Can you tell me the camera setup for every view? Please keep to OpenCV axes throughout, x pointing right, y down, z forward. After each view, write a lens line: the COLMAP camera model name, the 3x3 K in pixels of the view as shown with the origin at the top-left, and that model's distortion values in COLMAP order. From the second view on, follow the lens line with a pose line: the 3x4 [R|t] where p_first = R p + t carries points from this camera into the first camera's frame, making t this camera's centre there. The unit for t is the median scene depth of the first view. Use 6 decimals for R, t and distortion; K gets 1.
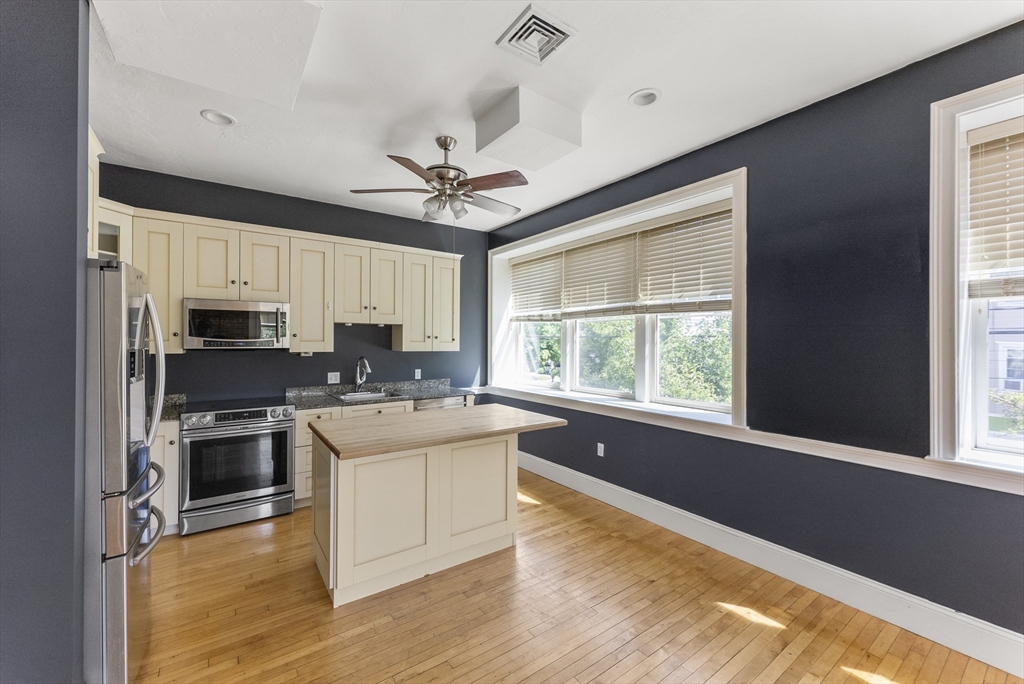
lens RADIAL K [[411.1, 0, 512.0], [0, 411.1, 342.0], [0, 0, 1]] dist [0.000273, 0.000059]
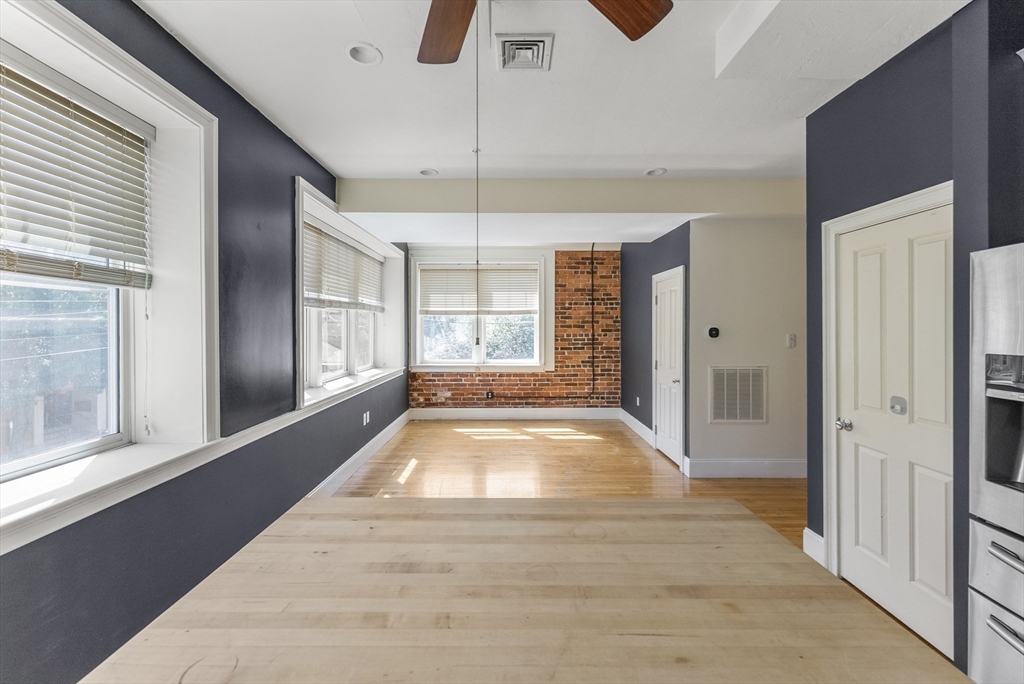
lens RADIAL K [[416.5, 0, 511.2], [0, 416.5, 327.4], [0, 0, 1]] dist [0.001387, 0.000253]
pose [[-0.817266, -0.004821, 0.576241, -0.260360], [-0.002611, 0.999986, 0.004664, -0.013490], [-0.576255, 0.002308, -0.817266, 0.906183]]
